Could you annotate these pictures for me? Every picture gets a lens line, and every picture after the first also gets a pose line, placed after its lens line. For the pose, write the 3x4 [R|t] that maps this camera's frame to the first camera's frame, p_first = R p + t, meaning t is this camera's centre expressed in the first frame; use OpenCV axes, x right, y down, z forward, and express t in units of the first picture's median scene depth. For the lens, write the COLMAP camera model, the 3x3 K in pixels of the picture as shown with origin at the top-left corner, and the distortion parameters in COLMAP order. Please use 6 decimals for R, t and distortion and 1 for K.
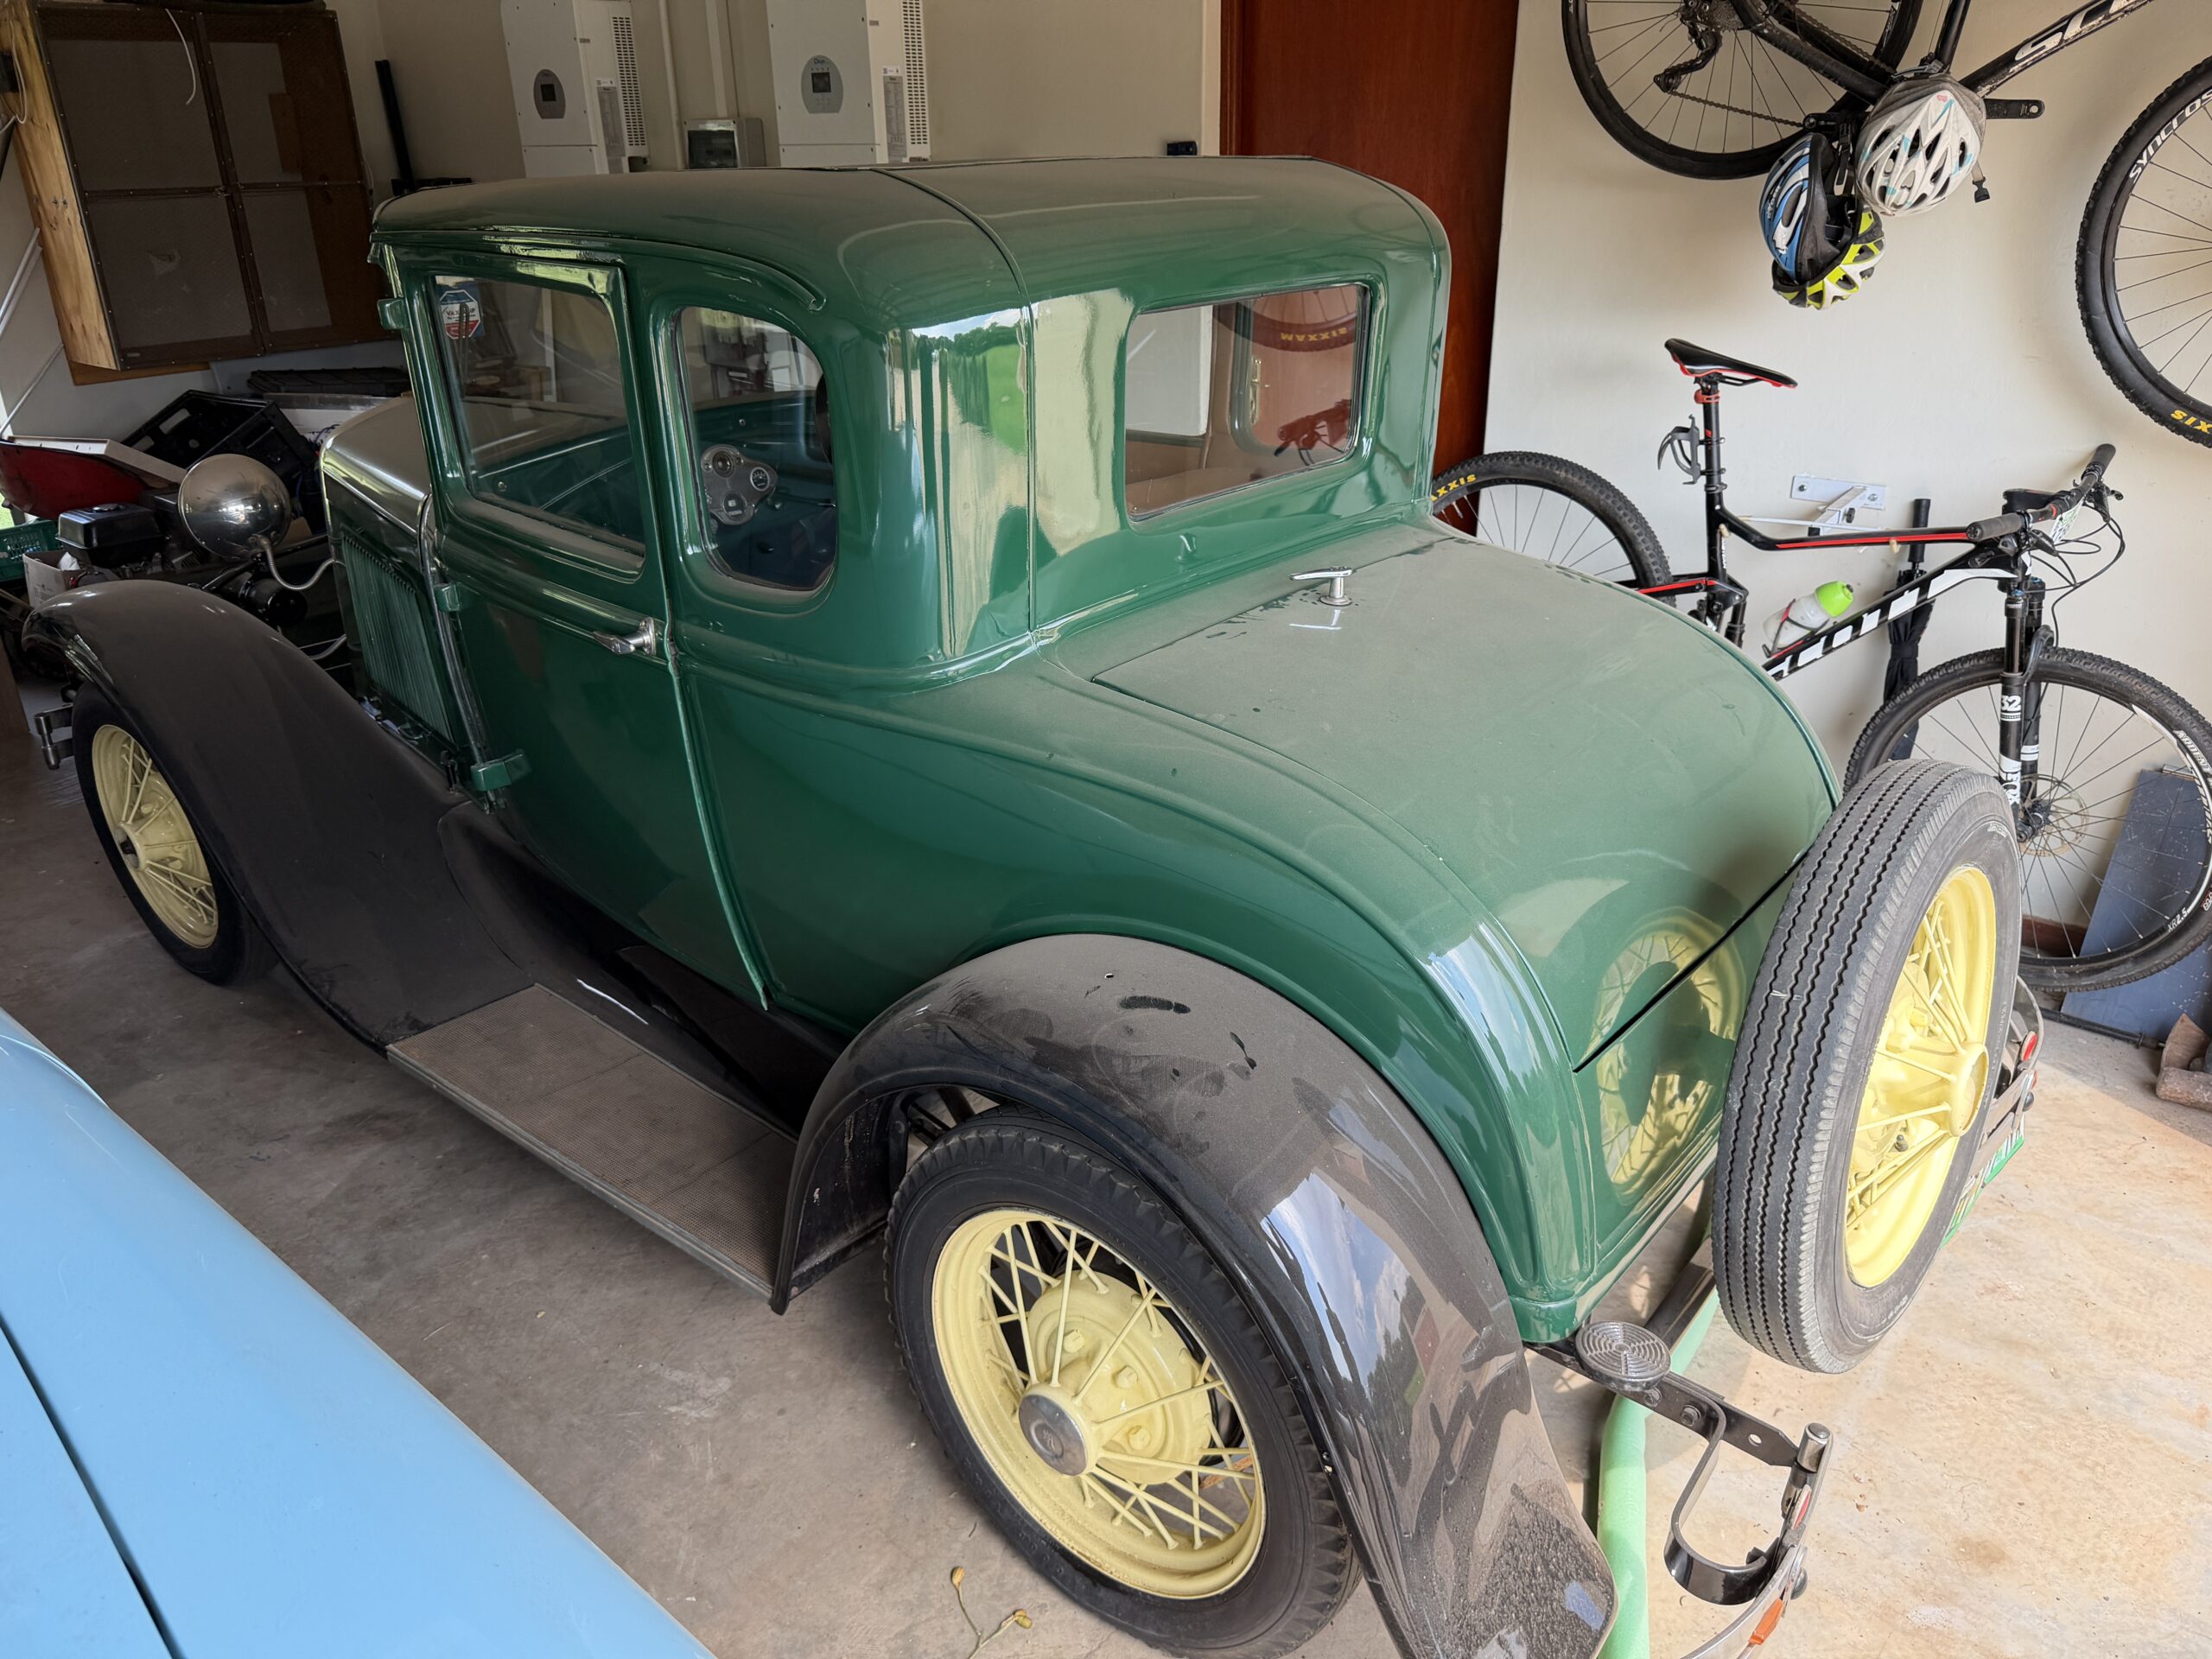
lens RADIAL K [[1514.2, 0, 1106.0], [0, 1514.2, 829.5], [0, 0, 1]] dist [-0.003422, -0.007175]
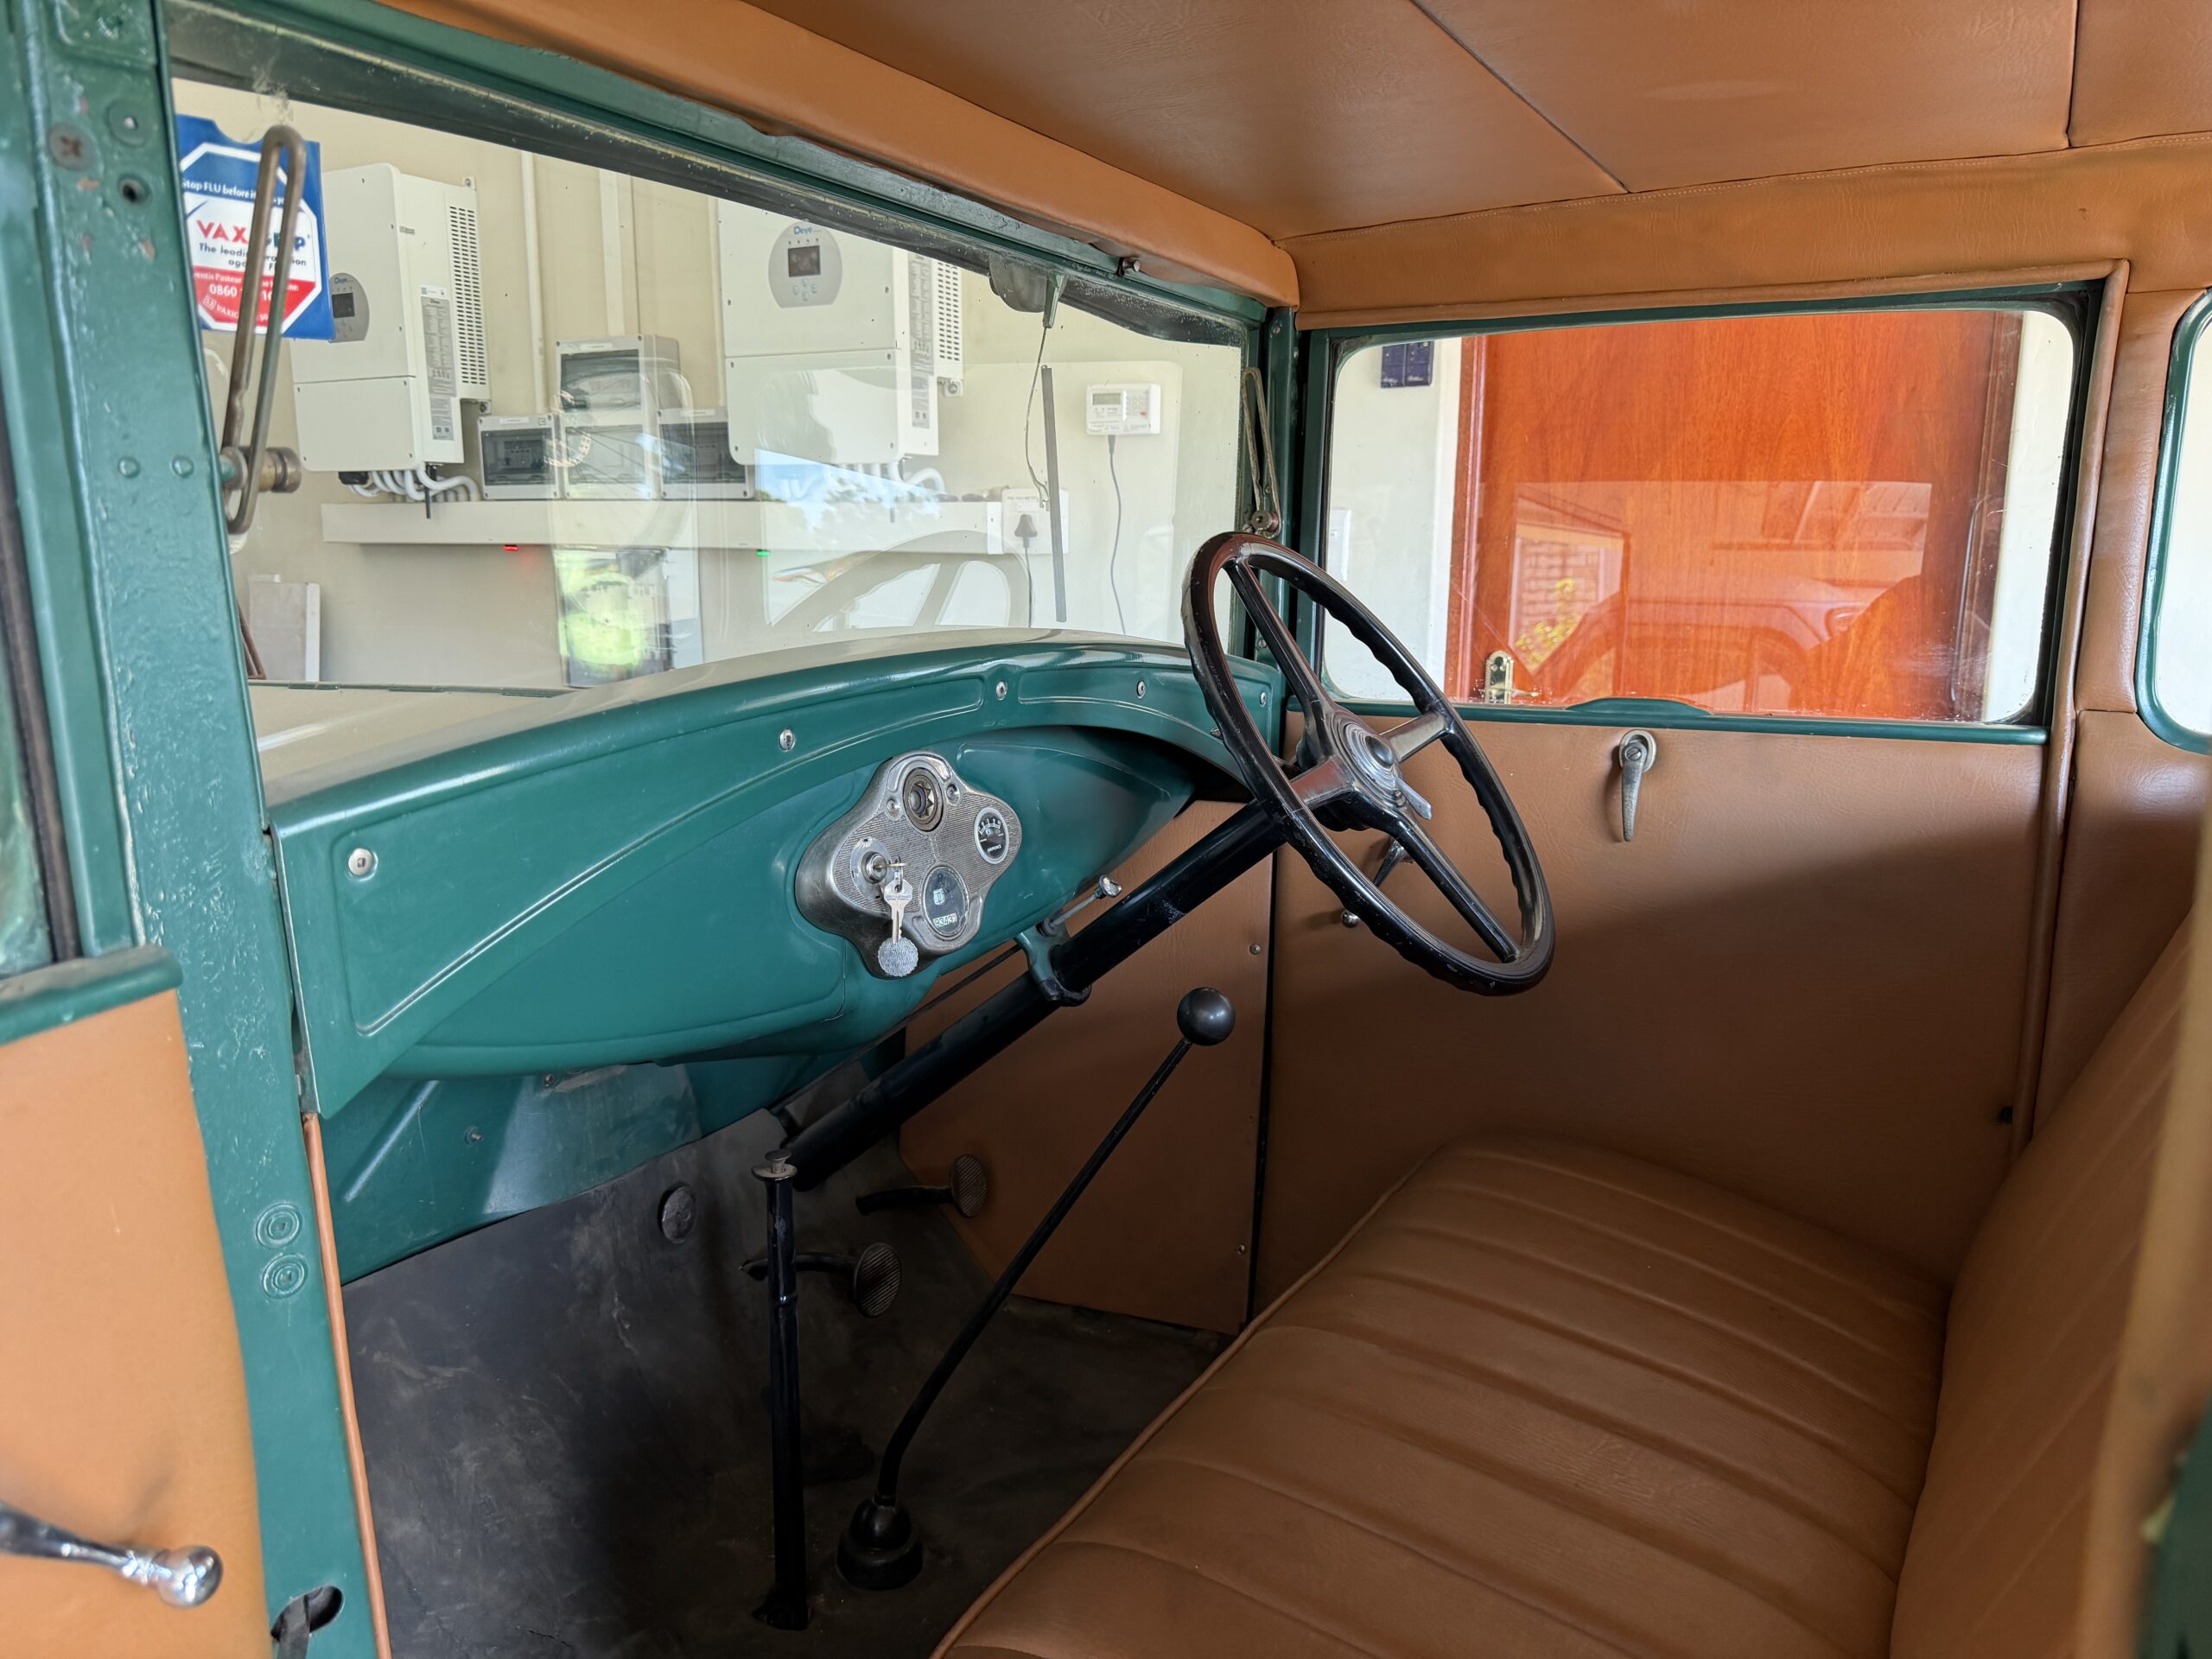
lens RADIAL K [[1514.2, 0, 1106.0], [0, 1514.2, 829.5], [0, 0, 1]] dist [-0.003422, -0.007175]
pose [[0.984666, -0.020974, 0.173186, -0.177410], [0.061461, 0.970803, -0.231873, -0.091274], [-0.163266, 0.238961, 0.957205, 0.403339]]
